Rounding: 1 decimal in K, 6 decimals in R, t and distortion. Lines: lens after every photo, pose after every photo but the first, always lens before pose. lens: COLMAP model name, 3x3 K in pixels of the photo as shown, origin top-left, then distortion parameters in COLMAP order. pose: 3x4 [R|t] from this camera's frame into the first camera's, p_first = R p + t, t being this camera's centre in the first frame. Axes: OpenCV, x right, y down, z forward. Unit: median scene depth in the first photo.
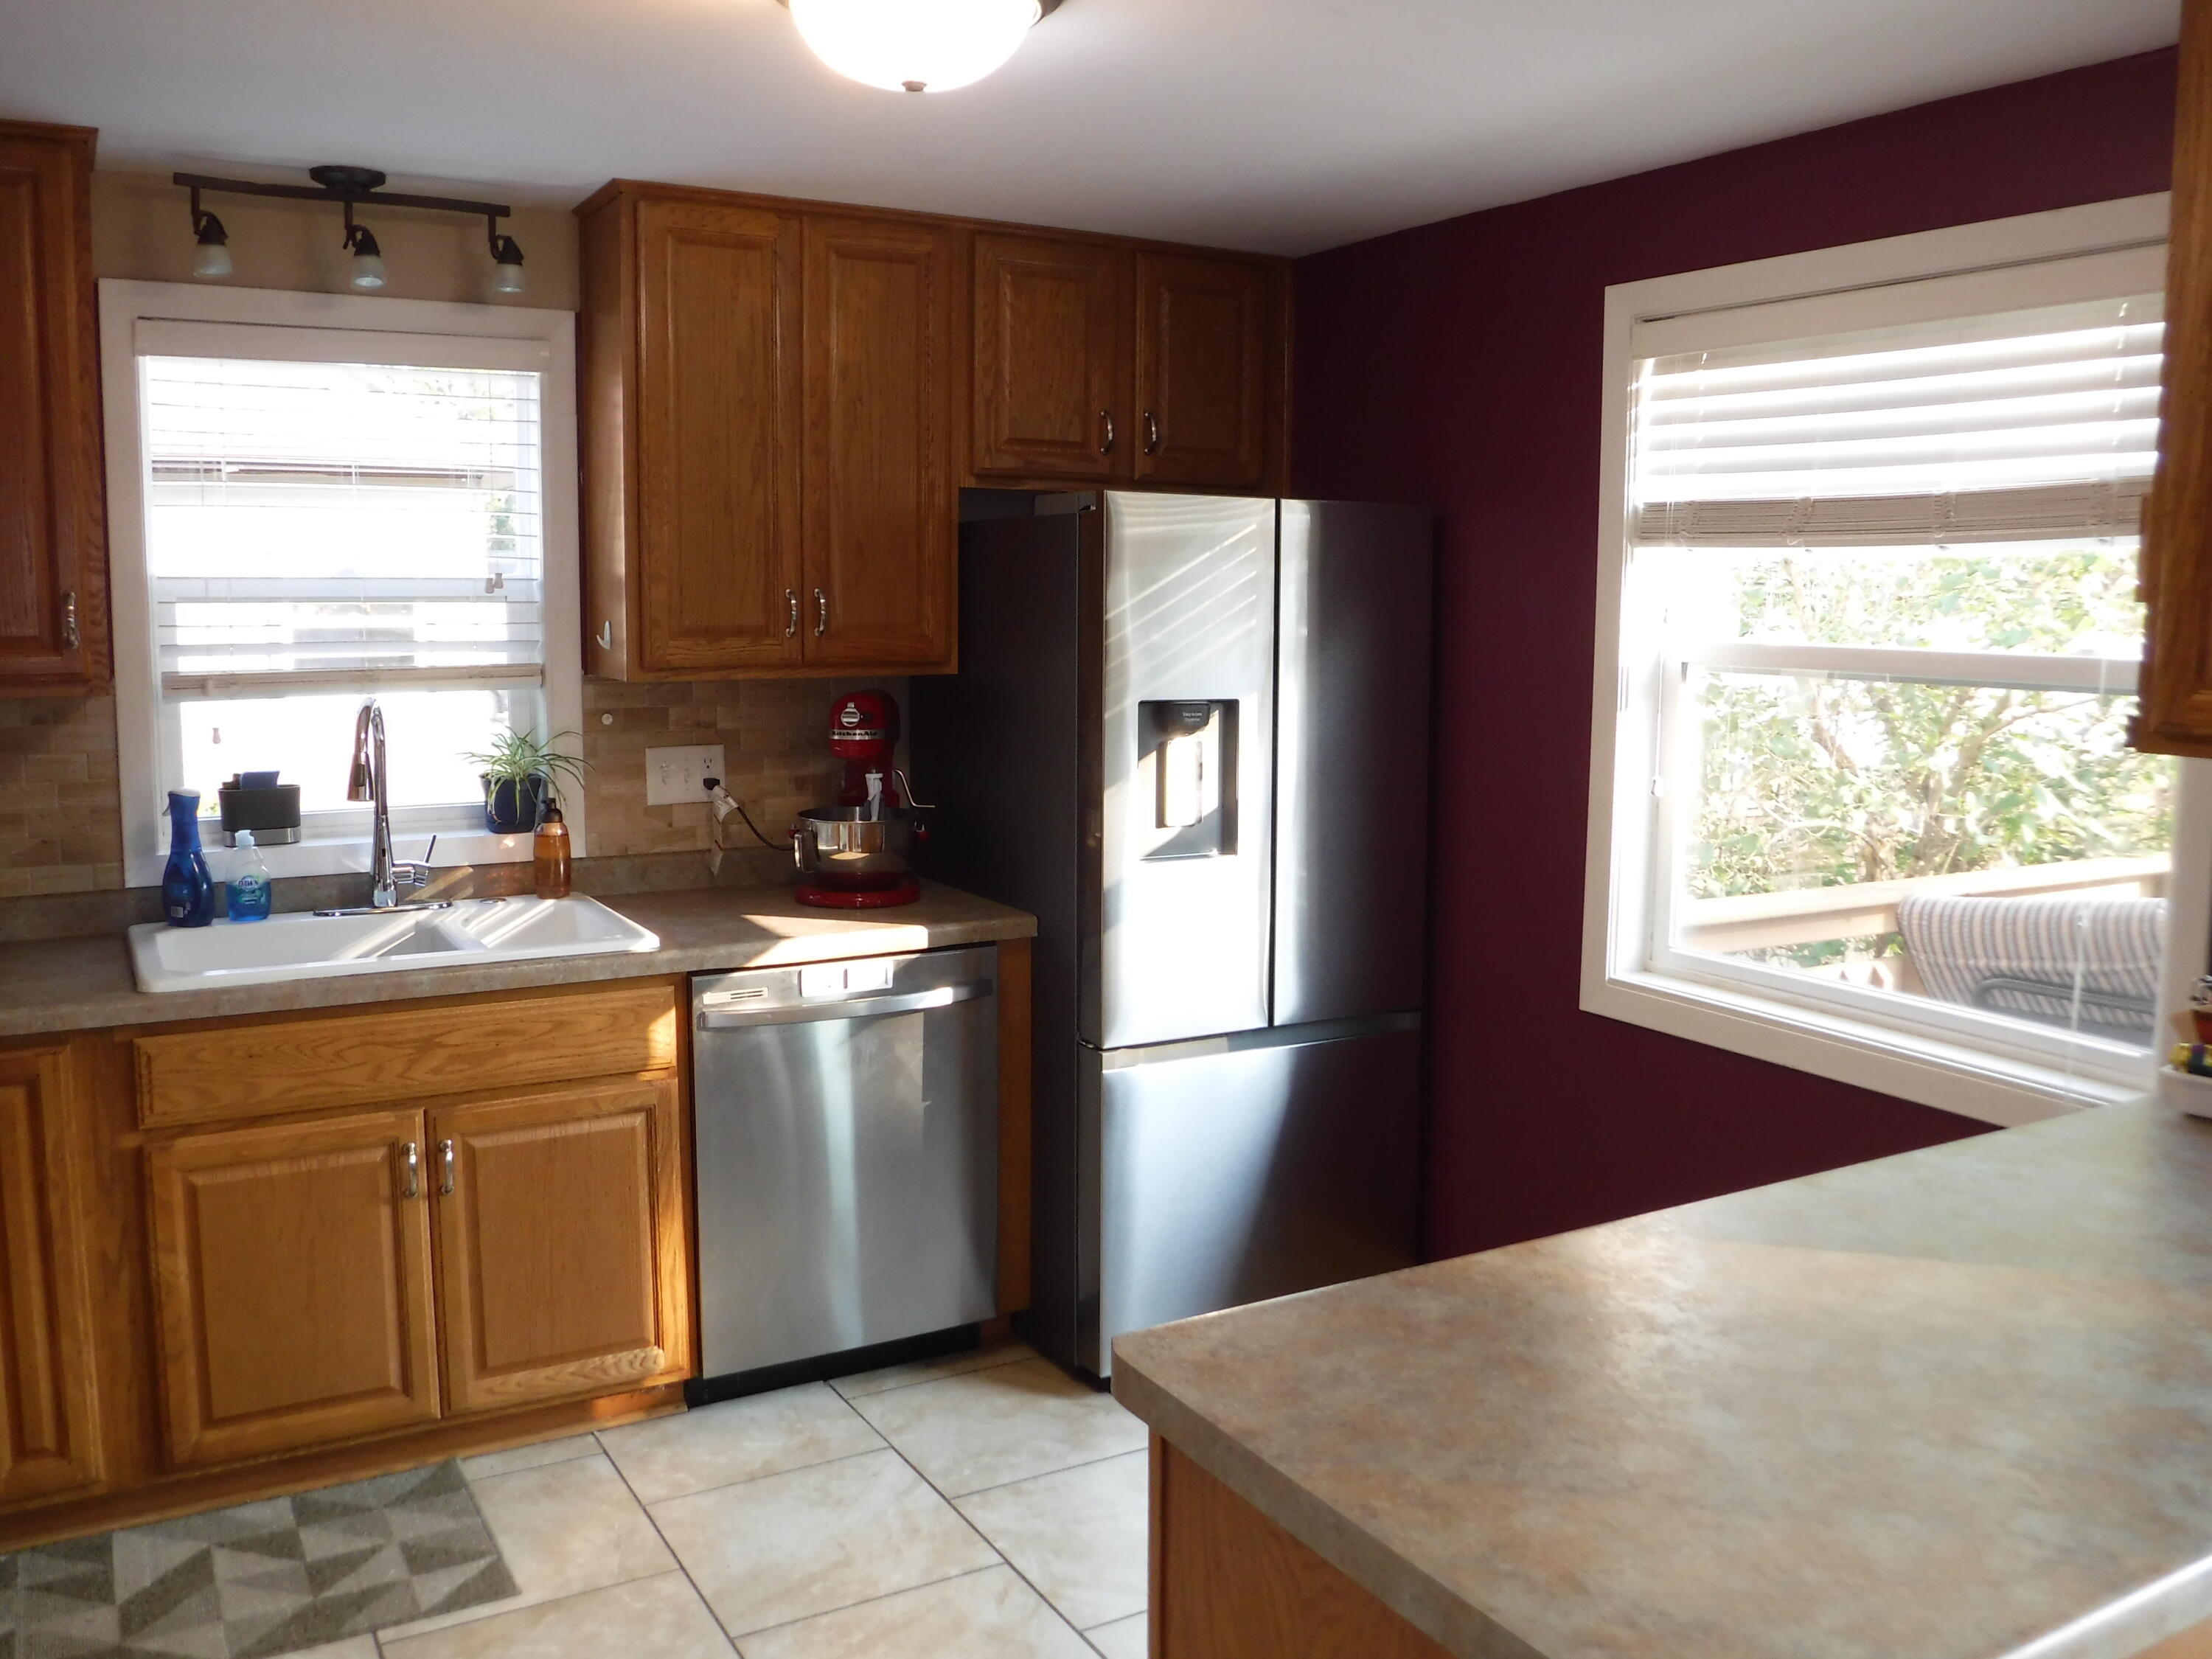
lens RADIAL K [[1849.0, 0, 1108.4], [0, 1849.0, 800.3], [0, 0, 1]] dist [-0.080774, 0.040456]
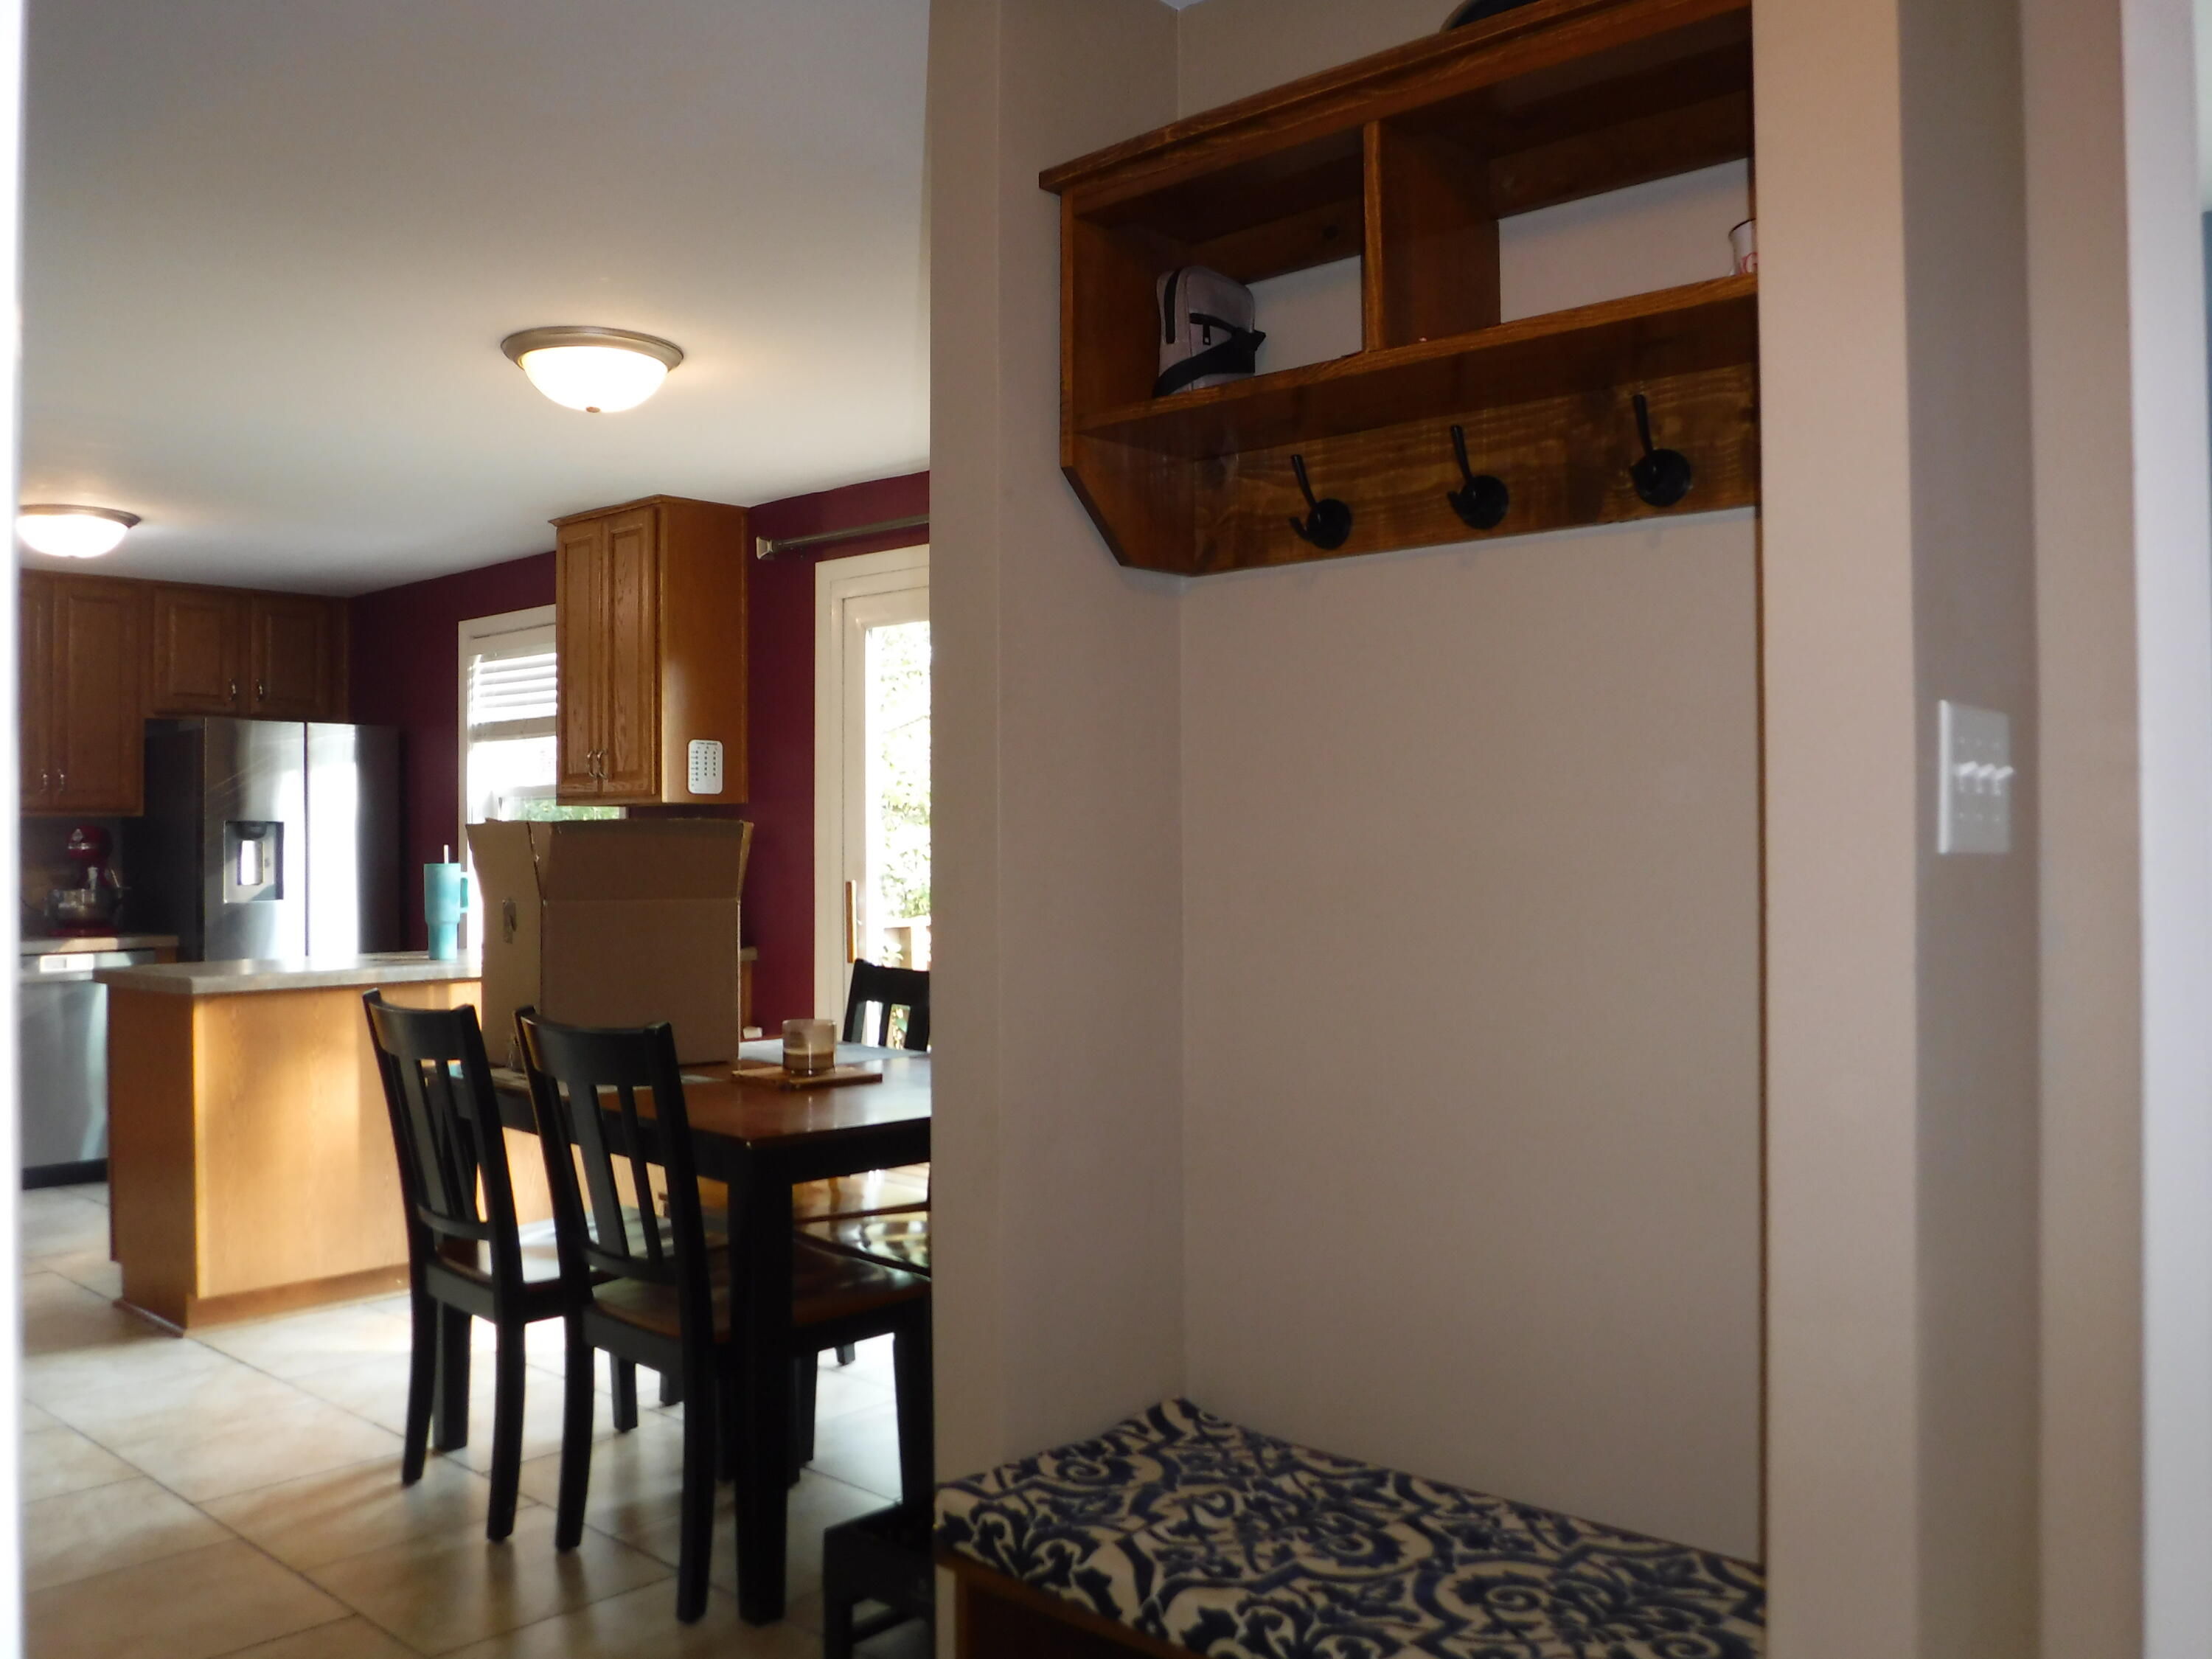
lens RADIAL K [[1849.0, 0, 1108.4], [0, 1849.0, 800.3], [0, 0, 1]] dist [-0.080774, 0.040456]
pose [[0.955207, -0.013466, 0.295631, 0.365477], [0.052506, 0.990827, -0.124517, 0.231722], [-0.291242, 0.134462, 0.947152, -1.221256]]
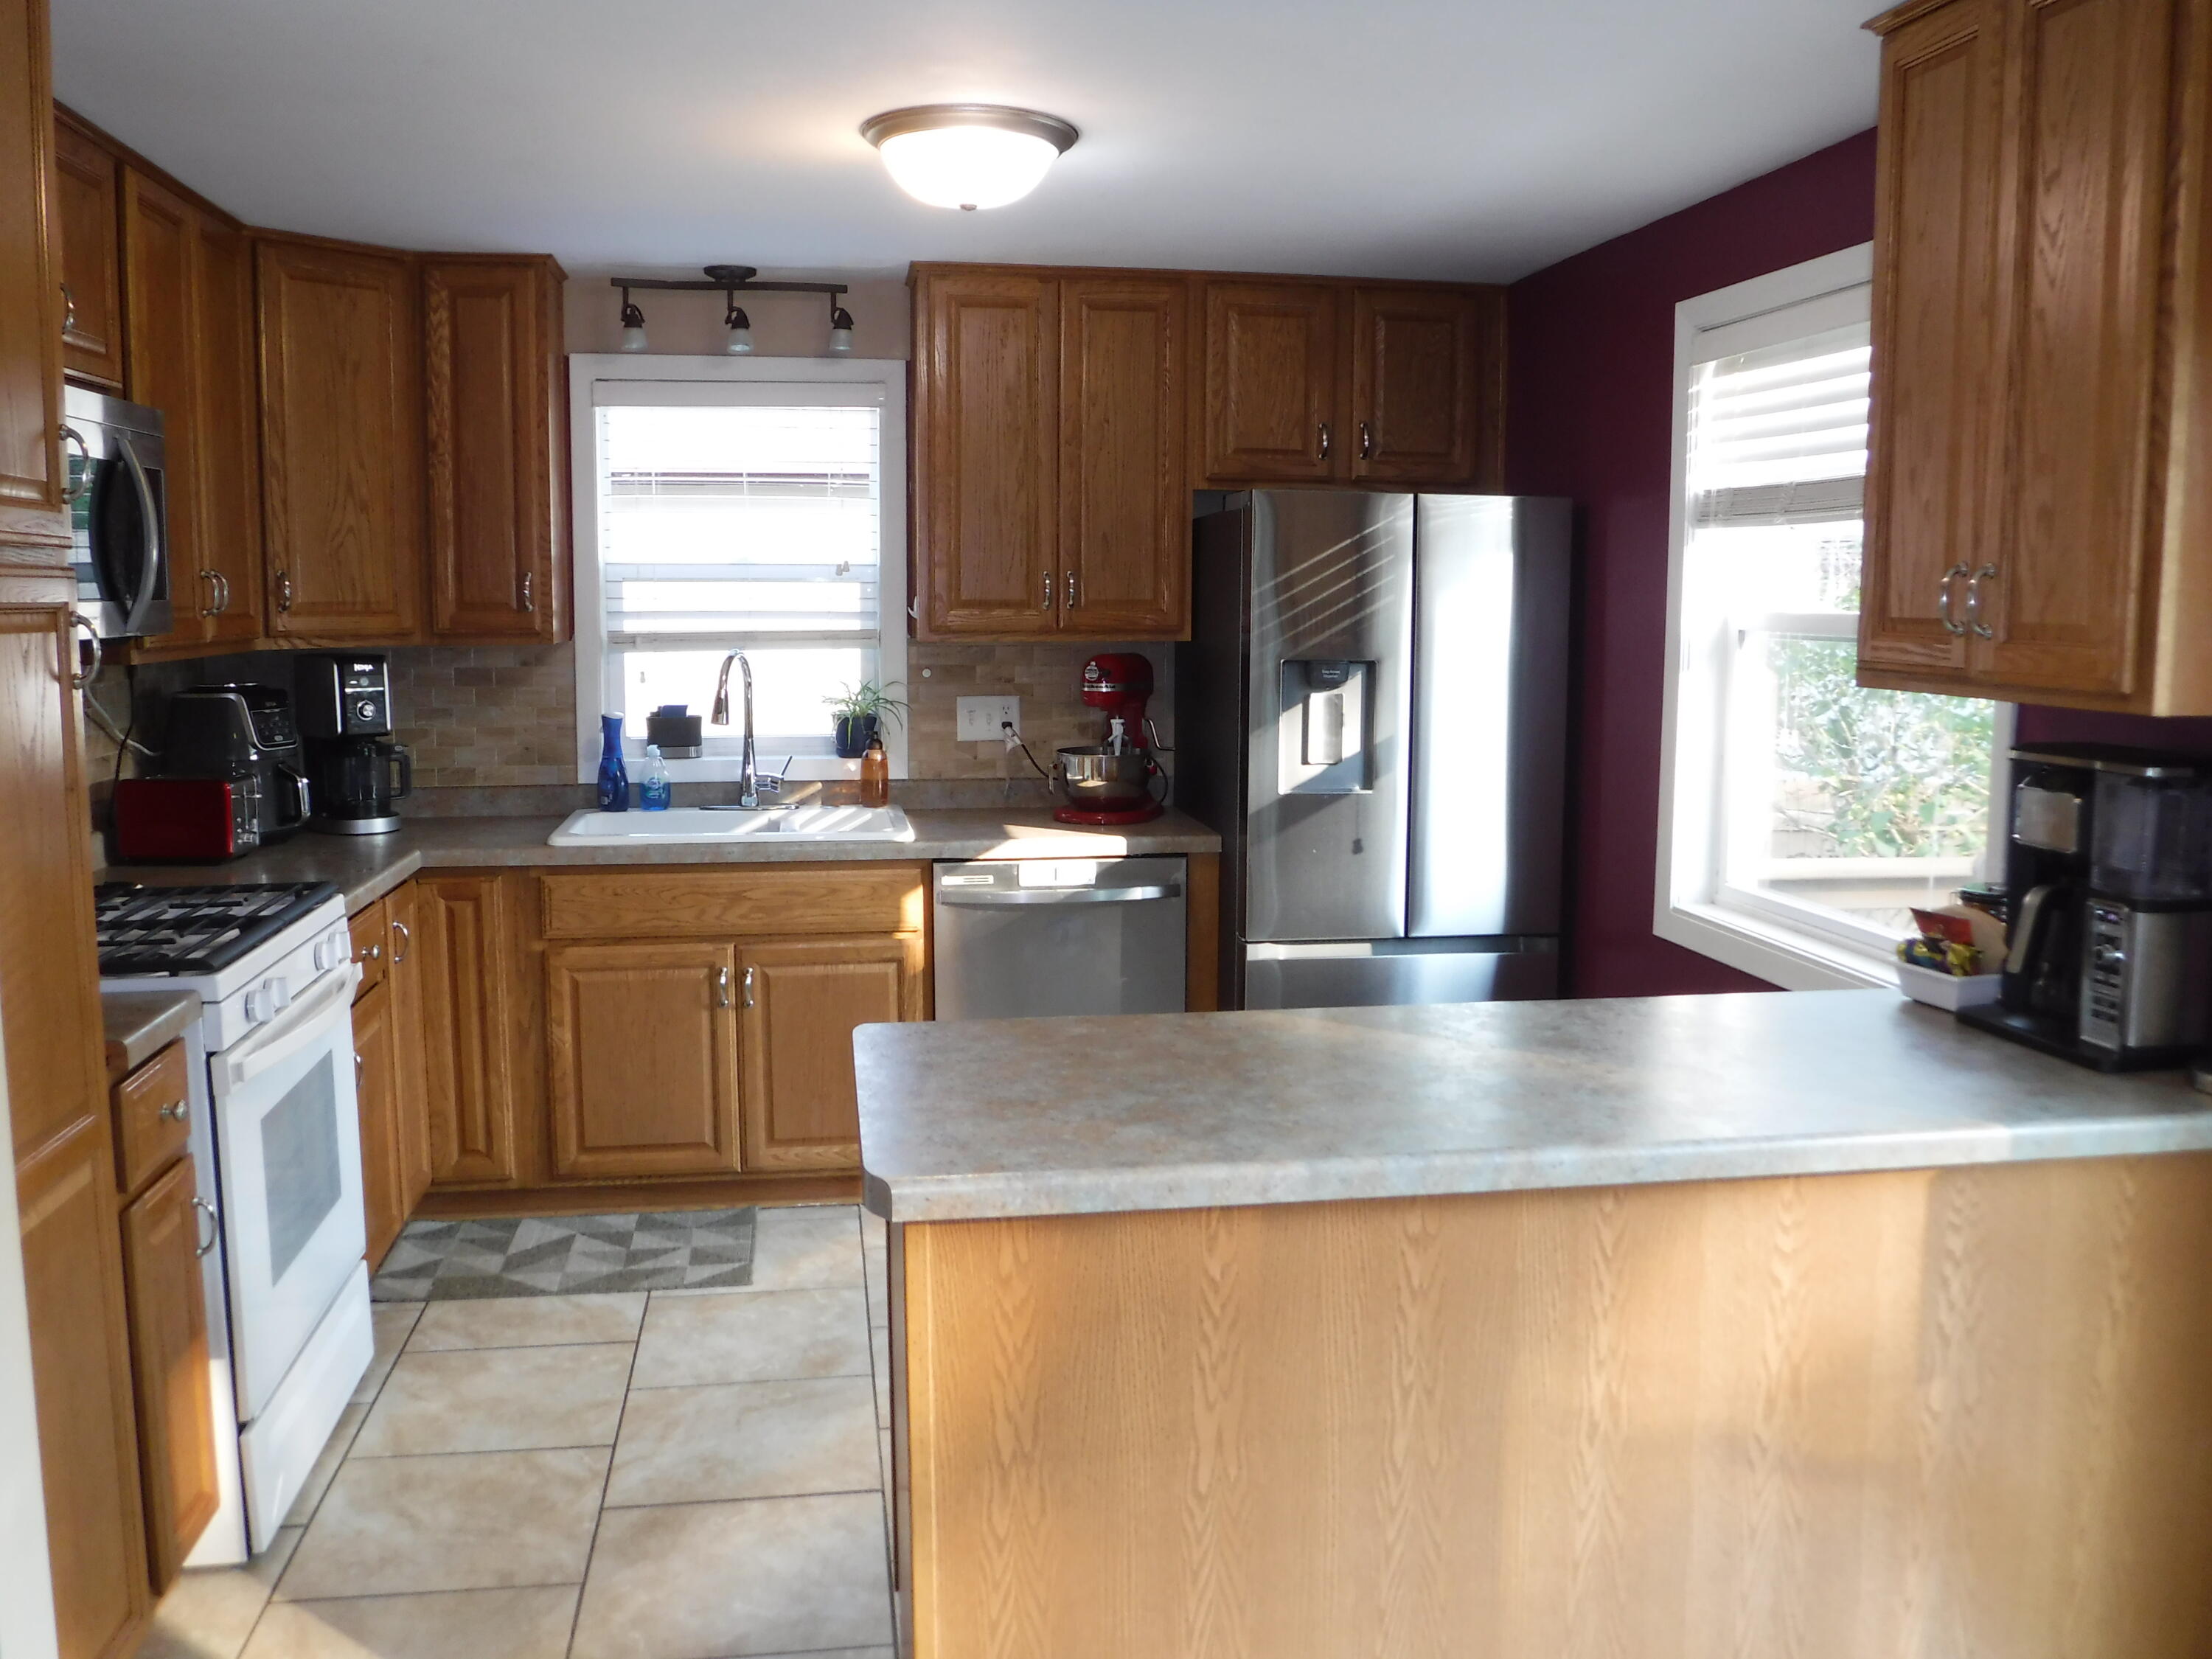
lens RADIAL K [[1849.0, 0, 1108.4], [0, 1849.0, 800.3], [0, 0, 1]] dist [-0.080774, 0.040456]
pose [[0.934371, 0.037339, -0.354341, 0.360104], [-0.038278, 0.999258, 0.004363, 0.040385], [0.354241, 0.009487, 0.935106, -0.197727]]
